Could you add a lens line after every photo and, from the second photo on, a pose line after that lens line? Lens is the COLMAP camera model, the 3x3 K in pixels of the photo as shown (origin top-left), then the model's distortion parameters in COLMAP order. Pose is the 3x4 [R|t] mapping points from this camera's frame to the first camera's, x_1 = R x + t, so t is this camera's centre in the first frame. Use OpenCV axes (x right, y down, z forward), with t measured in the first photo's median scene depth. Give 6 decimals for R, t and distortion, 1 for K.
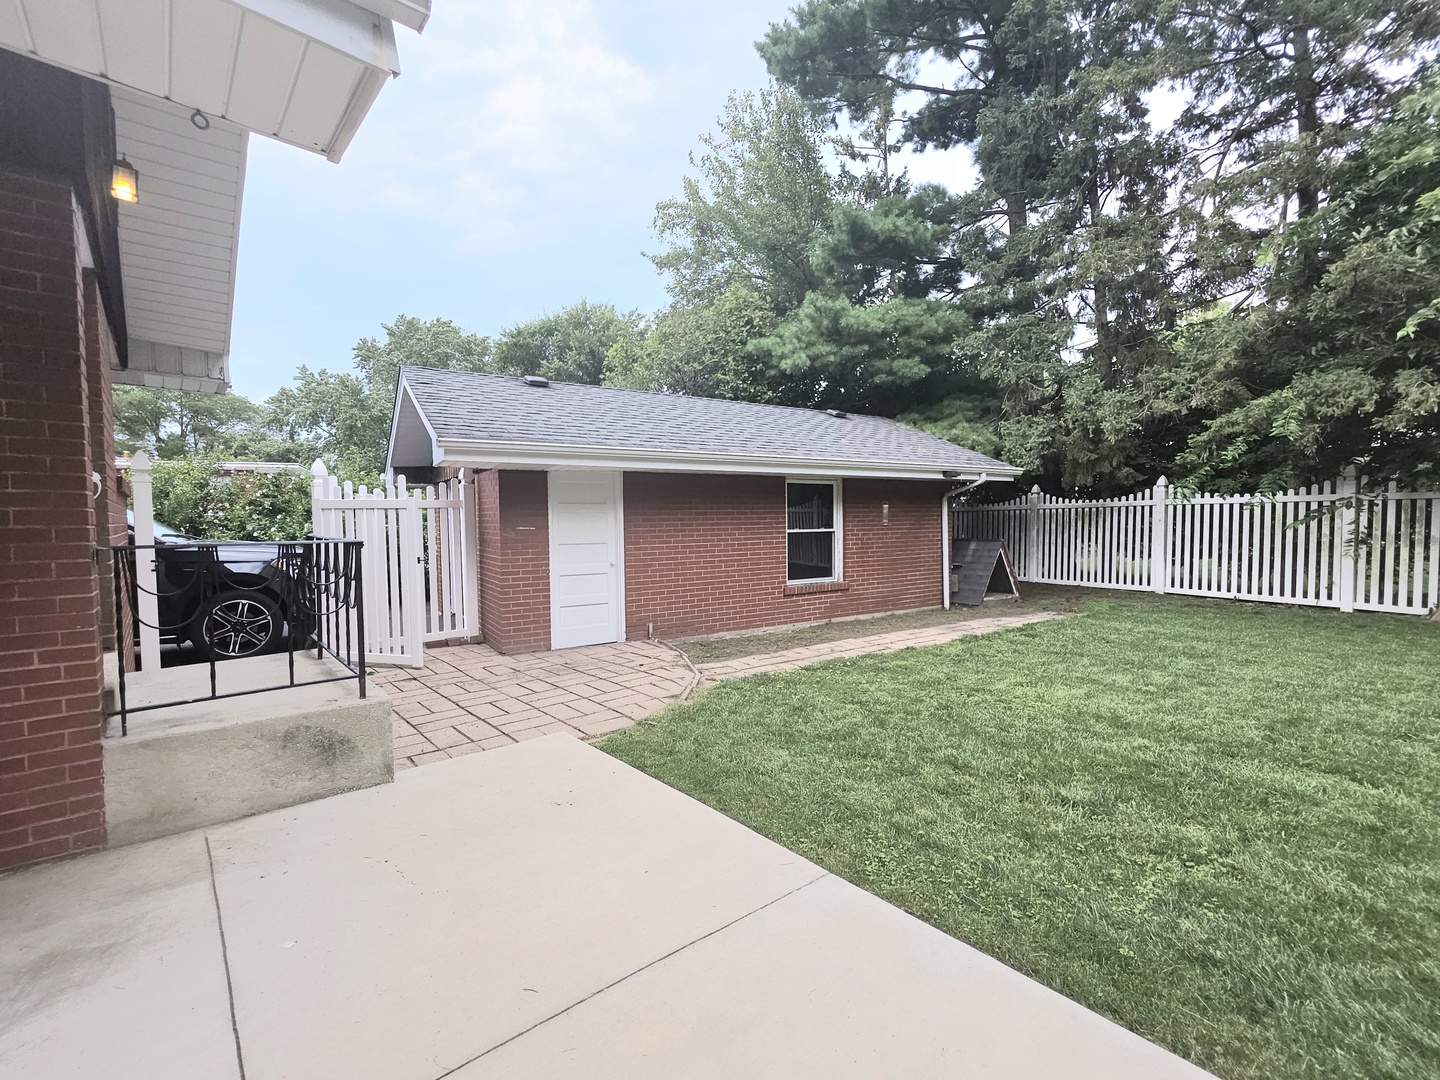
lens RADIAL K [[636.4, 0, 719.6], [0, 636.4, 546.8], [0, 0, 1]] dist [0.002733, -0.000315]
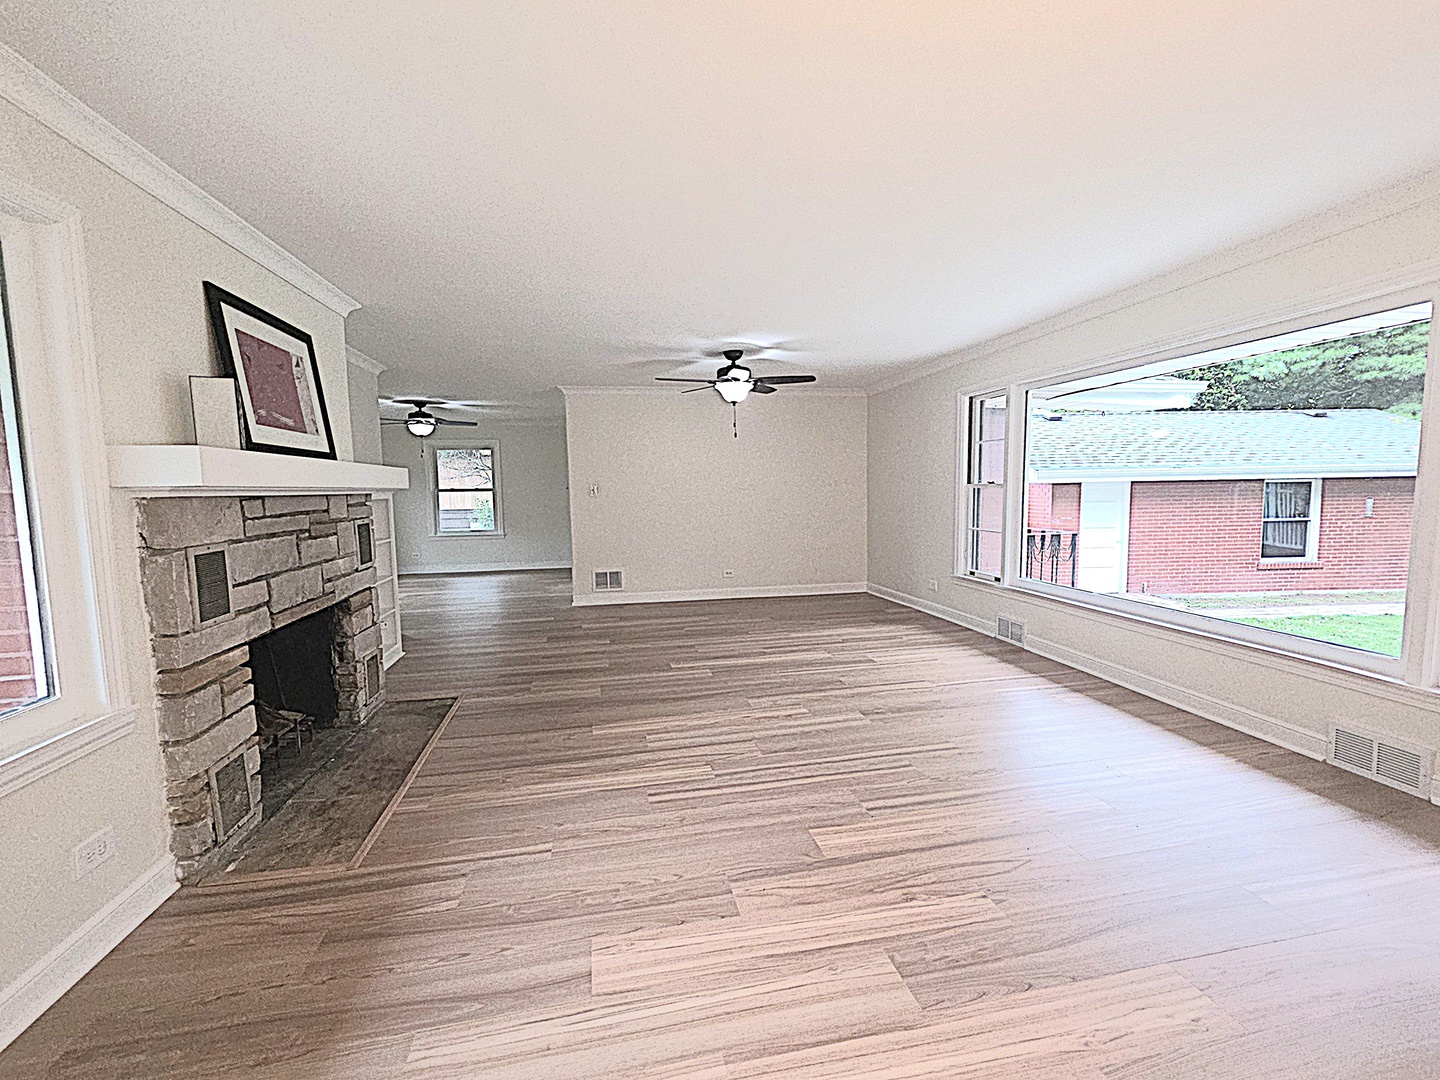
lens RADIAL K [[636.4, 0, 719.6], [0, 636.4, 546.8], [0, 0, 1]] dist [0.002733, -0.000315]
pose [[0.862096, 0.040633, -0.505113, -0.157431], [-0.014295, 0.998333, 0.055913, -0.023011], [0.506543, -0.040982, 0.861240, -0.560348]]
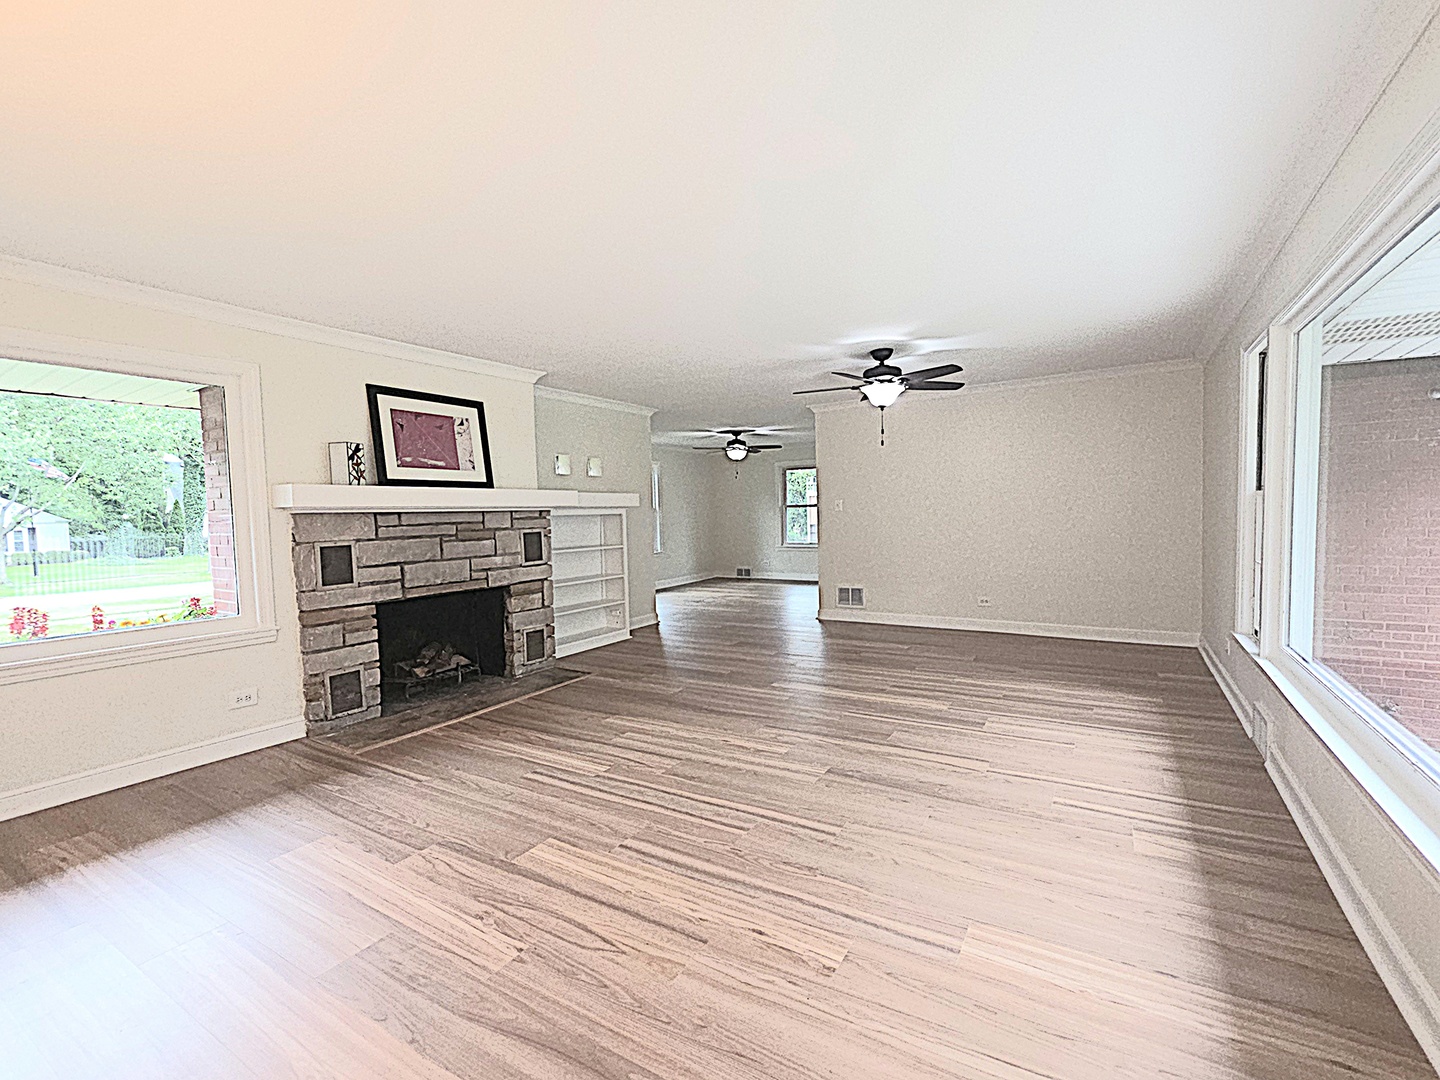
lens RADIAL K [[636.4, 0, 719.6], [0, 636.4, 546.8], [0, 0, 1]] dist [0.002733, -0.000315]
pose [[0.285956, 0.052388, -0.956810, -0.005075], [-0.023409, 0.998588, 0.047679, -0.028411], [0.957957, 0.008764, 0.286779, -0.358994]]
